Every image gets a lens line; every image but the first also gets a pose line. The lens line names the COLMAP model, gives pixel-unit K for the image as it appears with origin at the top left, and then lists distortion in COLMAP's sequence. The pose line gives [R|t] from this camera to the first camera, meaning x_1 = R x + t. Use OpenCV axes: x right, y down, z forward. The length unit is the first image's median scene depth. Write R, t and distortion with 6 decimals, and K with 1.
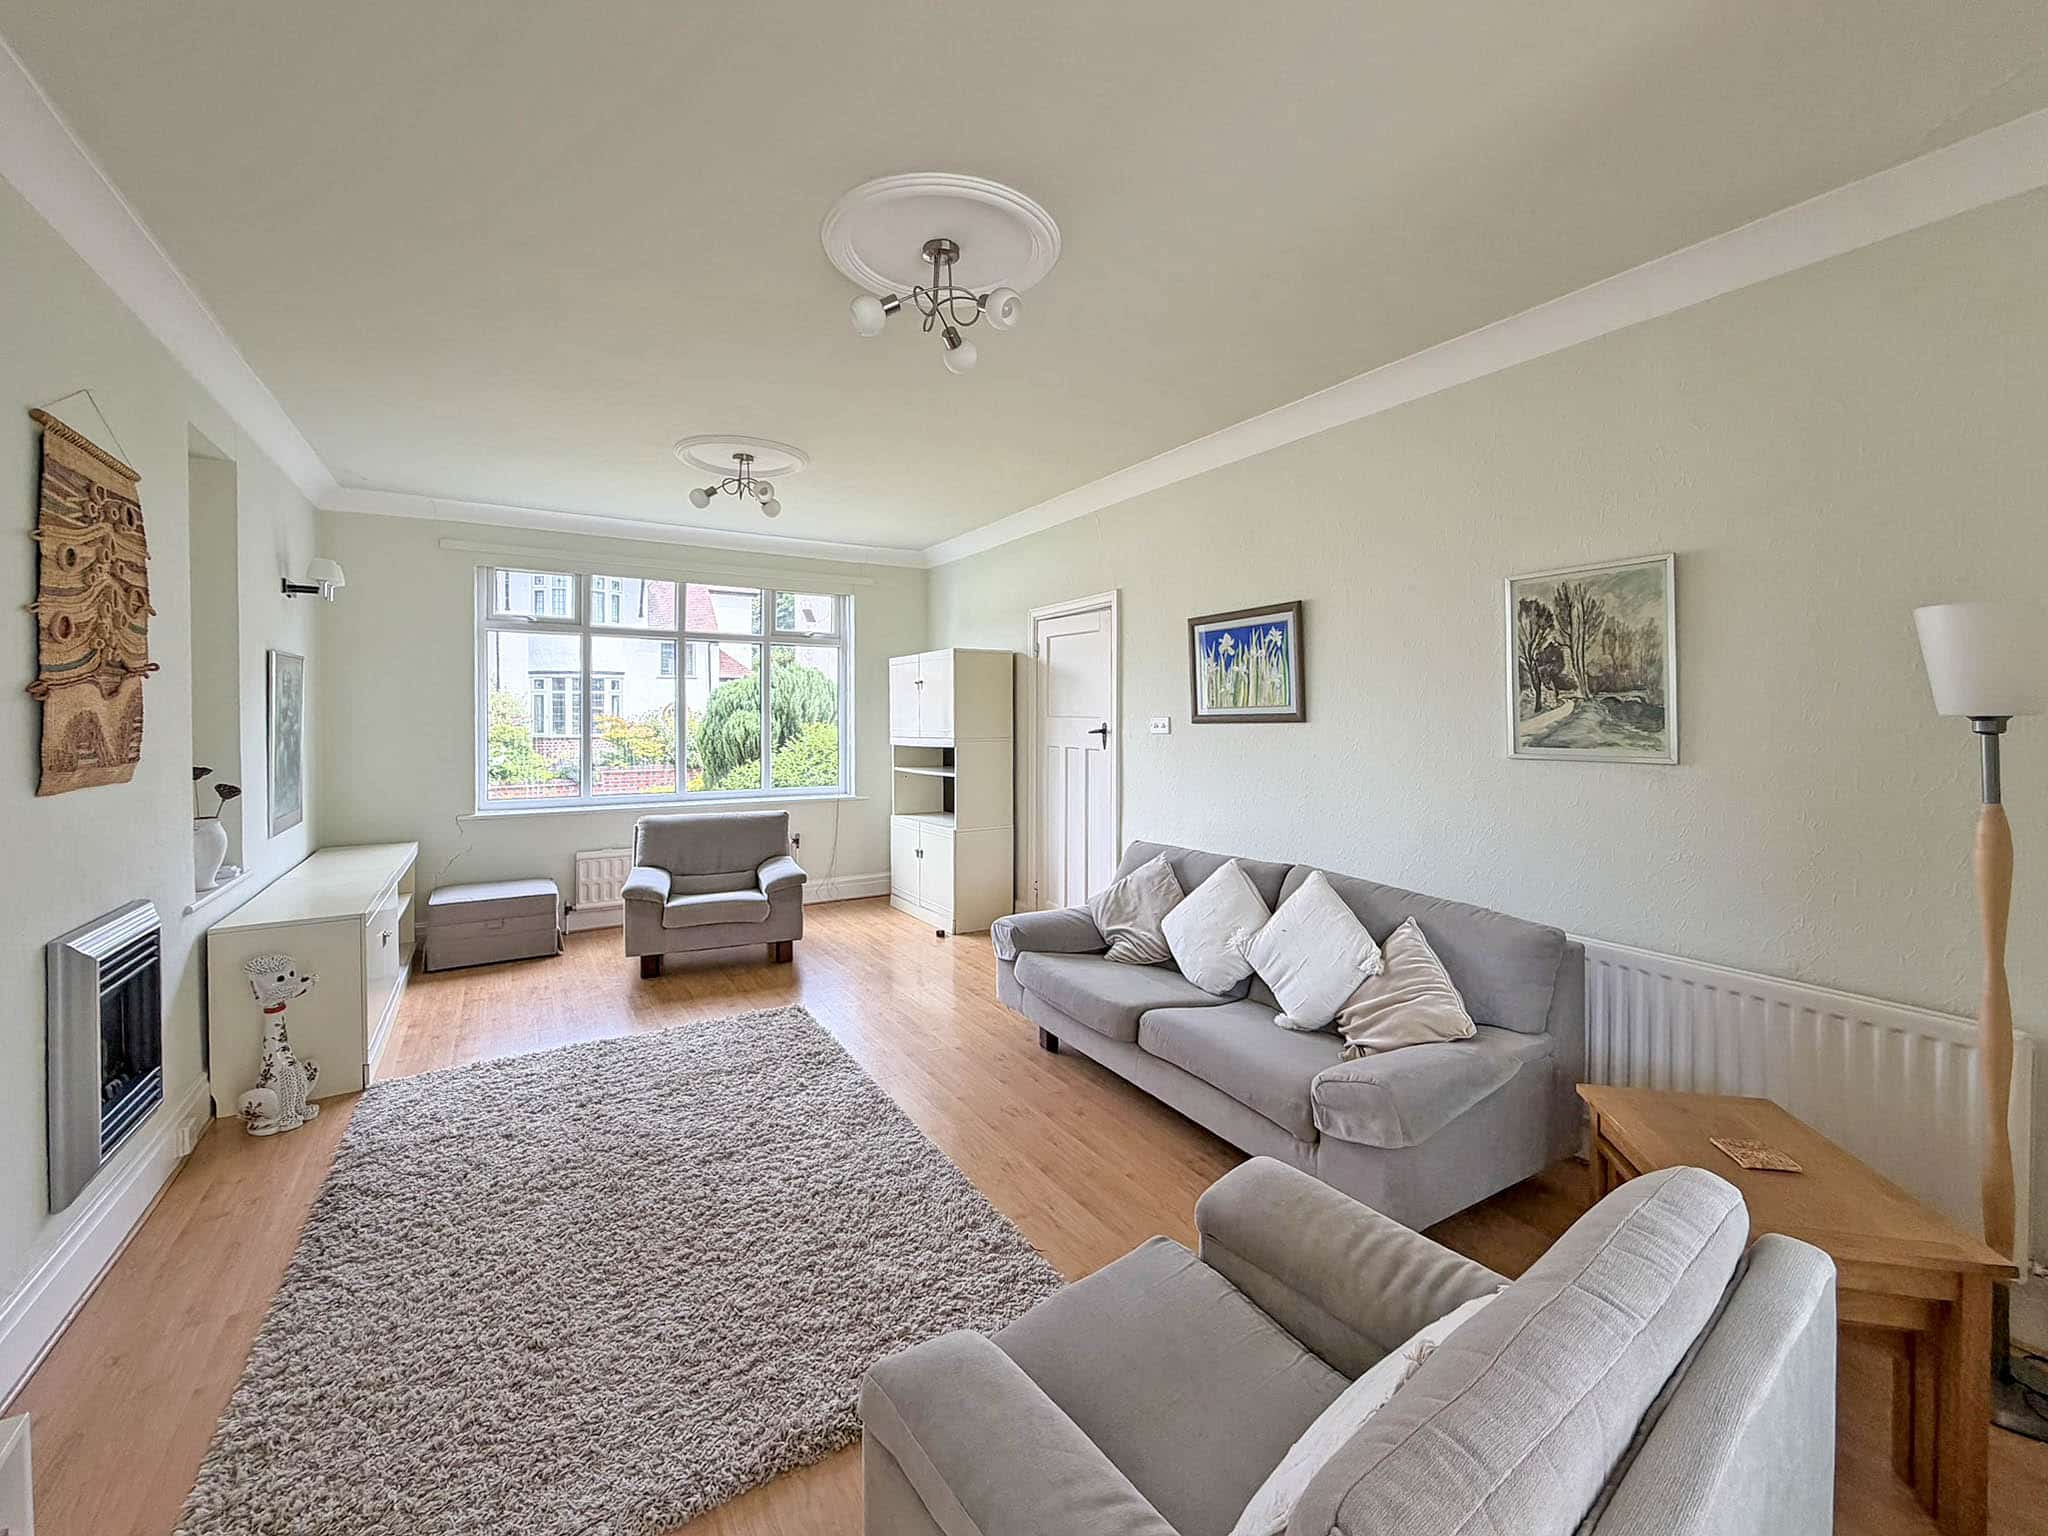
lens RADIAL K [[812.8, 0, 1029.3], [0, 812.8, 734.7], [0, 0, 1]] dist [-0.000382, 0.000014]
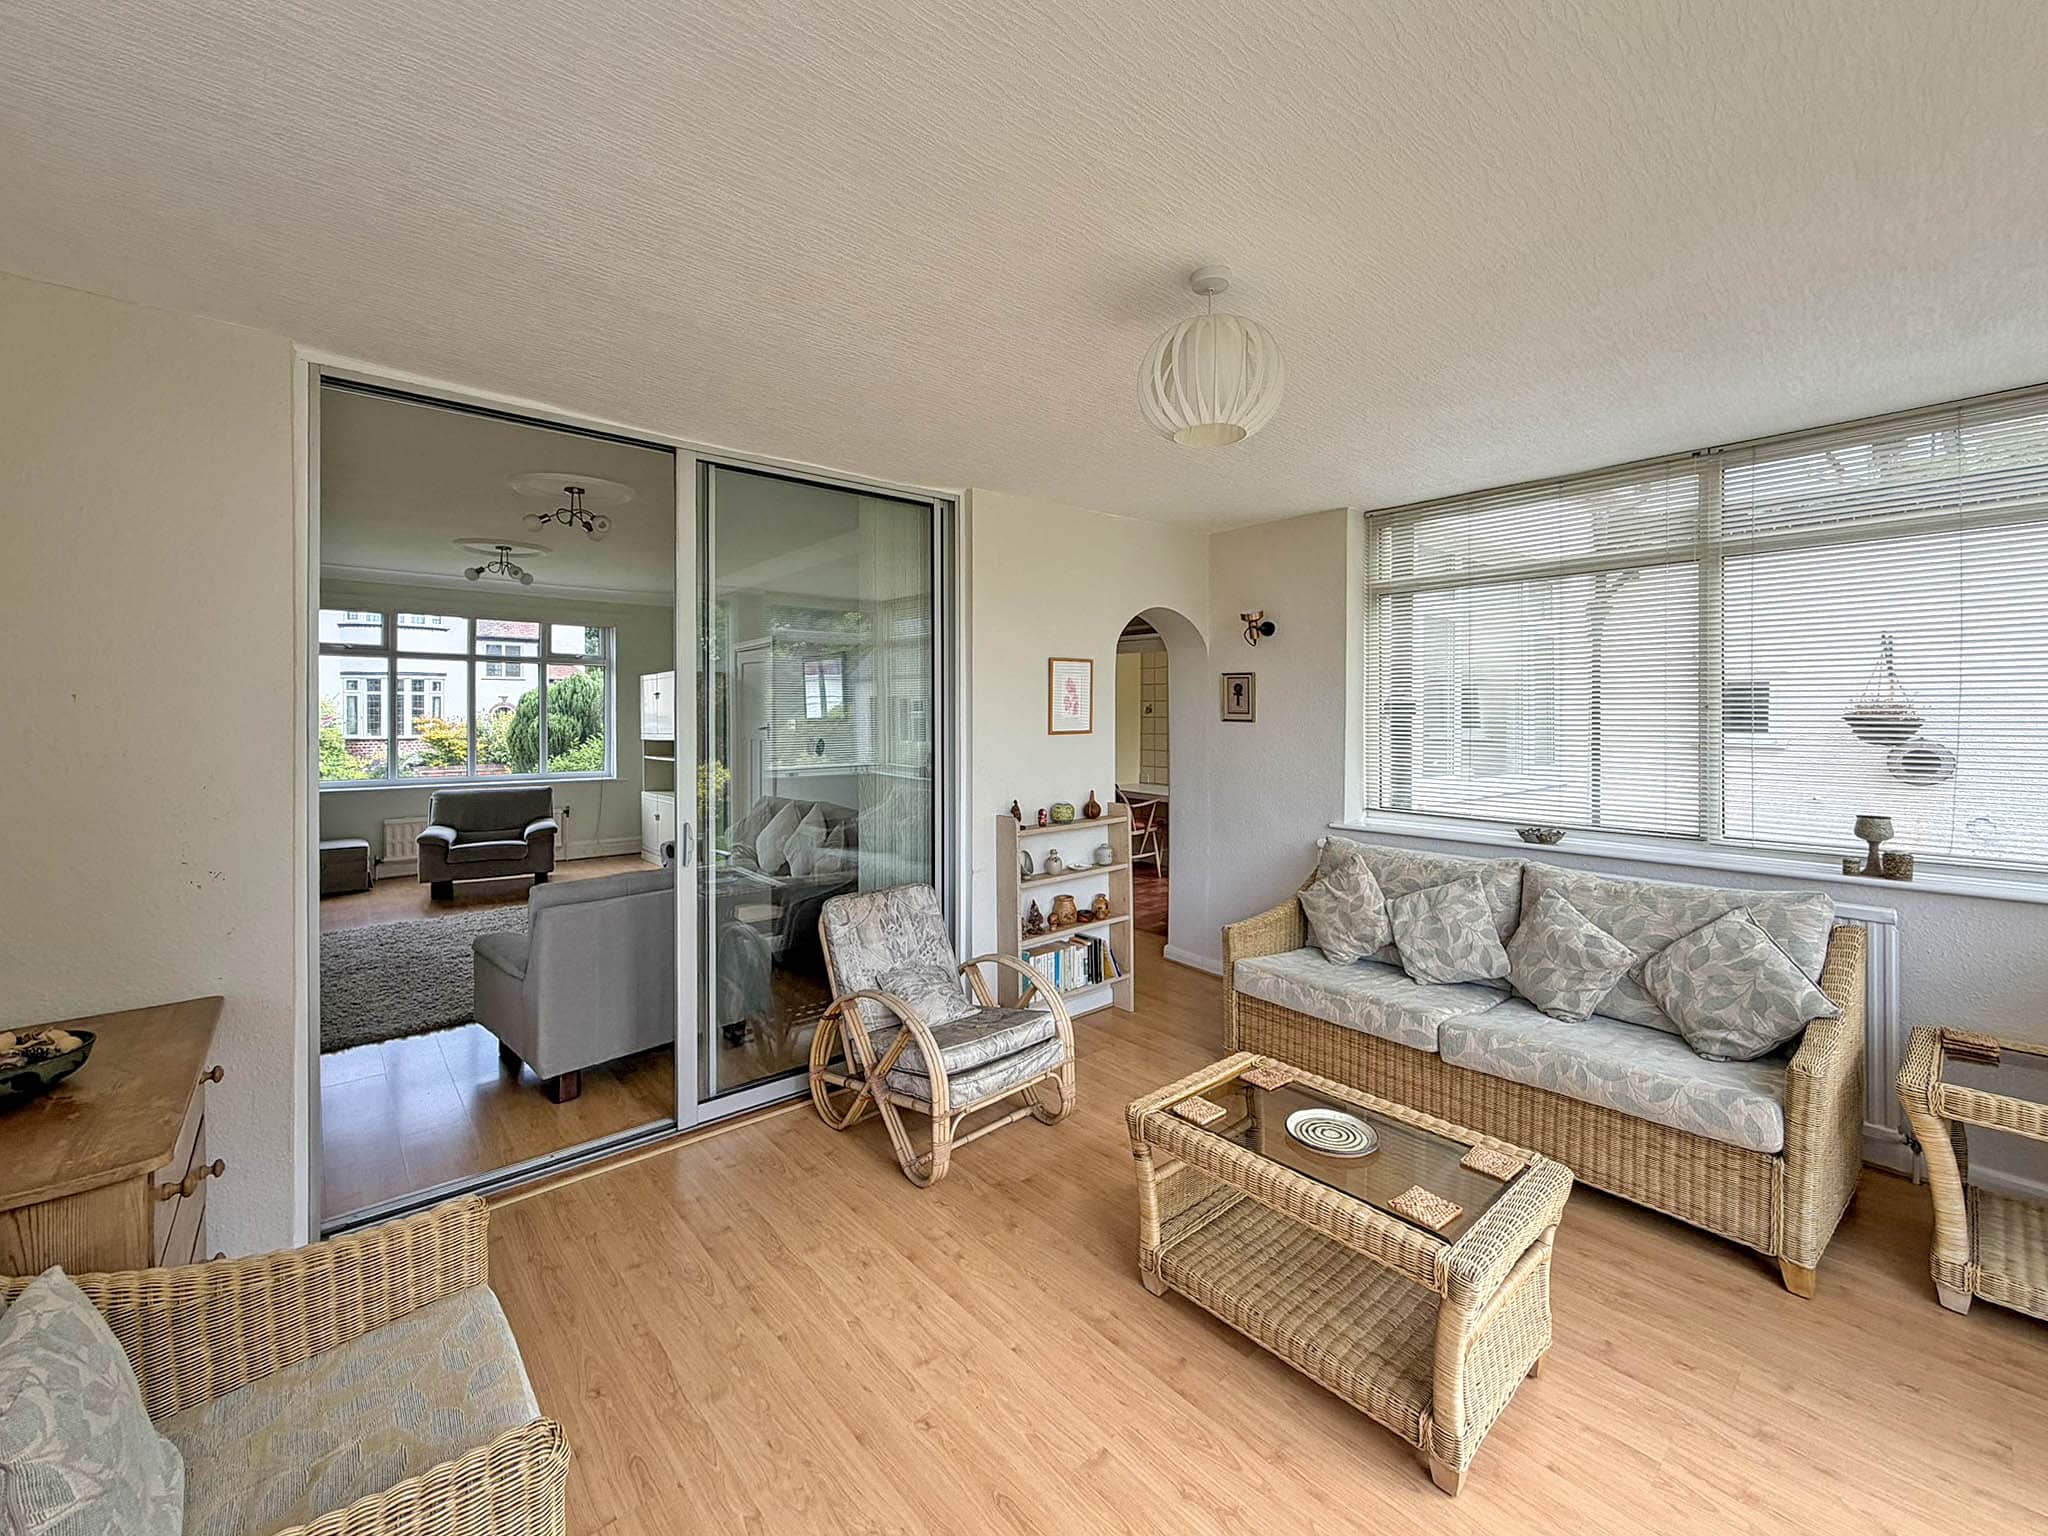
lens RADIAL K [[812.8, 0, 1029.3], [0, 812.8, 734.7], [0, 0, 1]] dist [-0.000382, 0.000014]
pose [[0.988419, -0.000235, 0.151748, 0.284737], [0.000684, 0.999996, -0.002908, 0.009700], [-0.151747, 0.002978, 0.988415, -0.475834]]
